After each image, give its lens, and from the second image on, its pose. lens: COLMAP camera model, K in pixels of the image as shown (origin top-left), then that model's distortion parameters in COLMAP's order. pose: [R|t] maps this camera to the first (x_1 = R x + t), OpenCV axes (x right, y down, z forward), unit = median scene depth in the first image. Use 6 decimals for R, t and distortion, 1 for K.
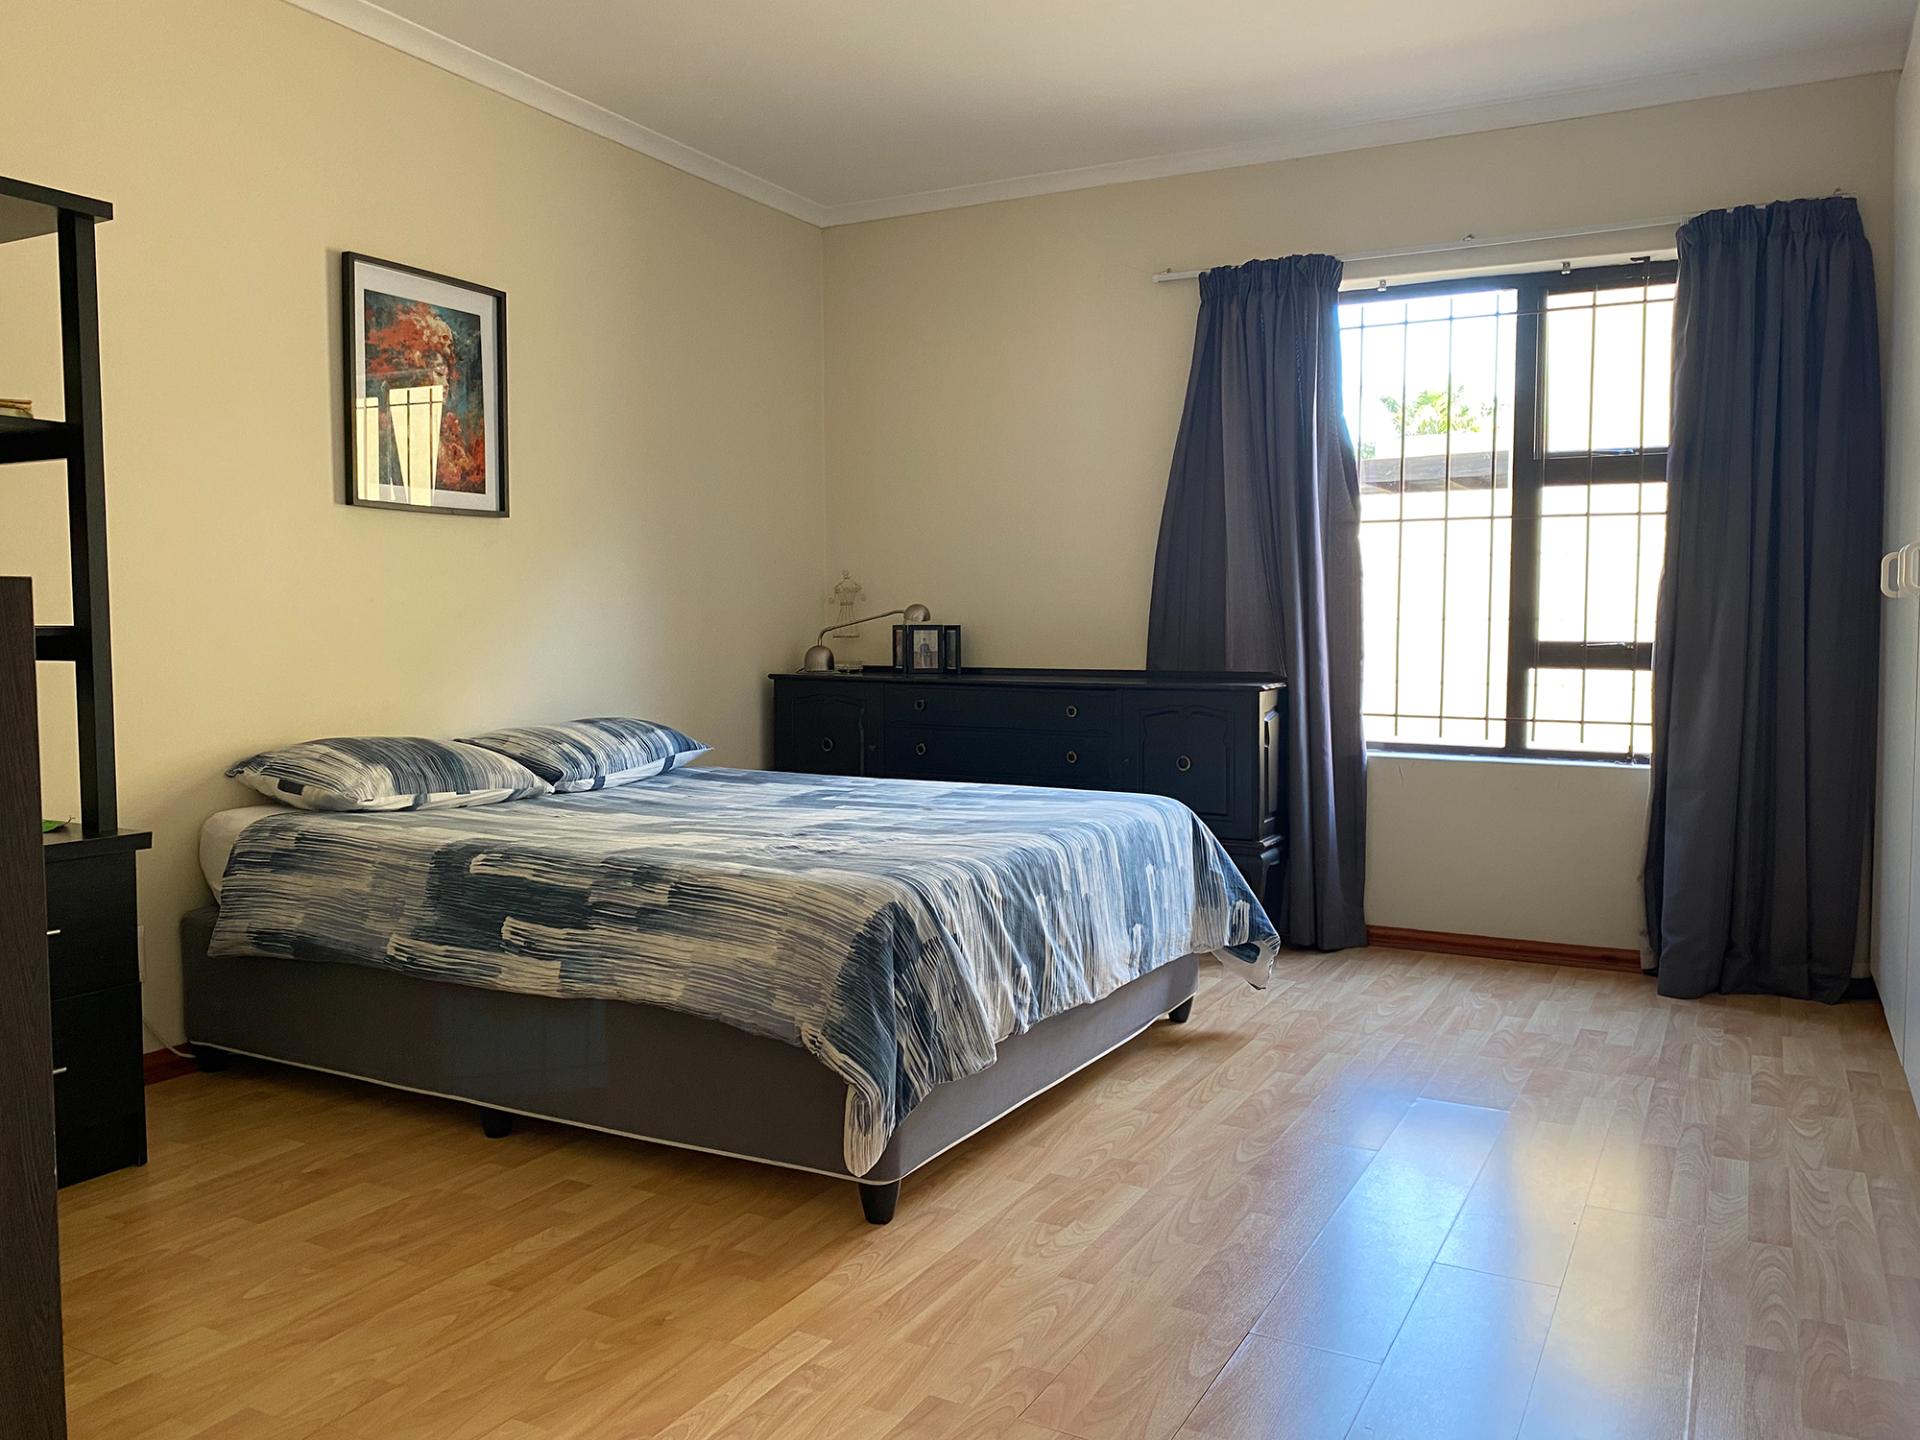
lens RADIAL K [[1489.2, 0, 960.3], [0, 1489.2, 690.5], [0, 0, 1]] dist [0.024724, -0.007655]
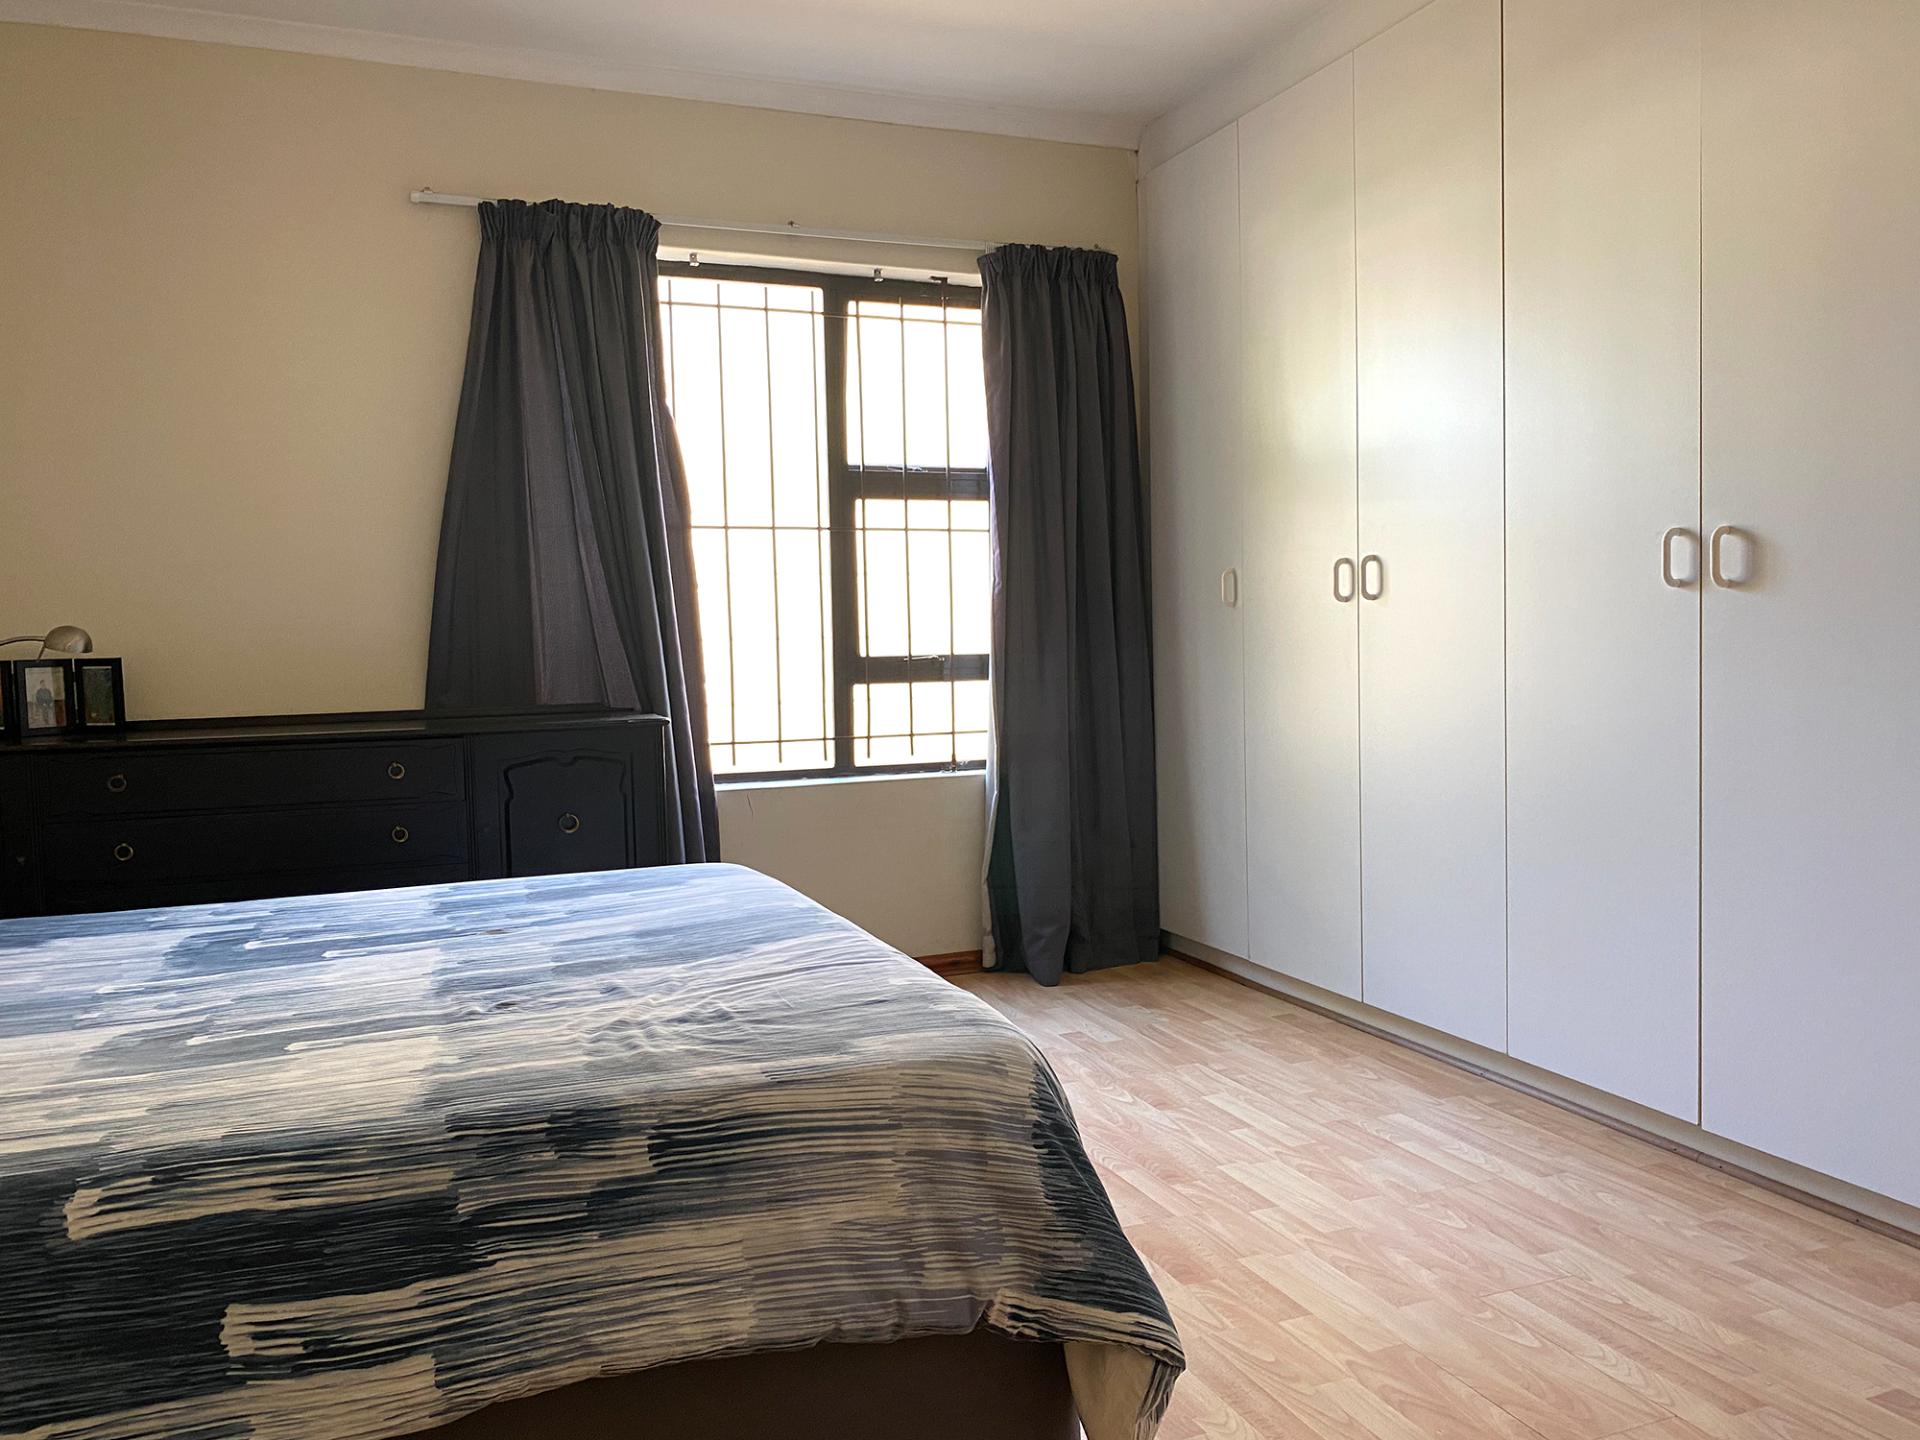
lens RADIAL K [[1466.4, 0, 960.0], [0, 1466.4, 720.0], [0, 0, 1]] dist [0.035859, -0.040333]
pose [[0.646802, -0.061380, 0.760184, -0.330098], [0.057608, 0.997840, 0.031554, -0.019381], [-0.760479, 0.023384, 0.648941, 0.357352]]
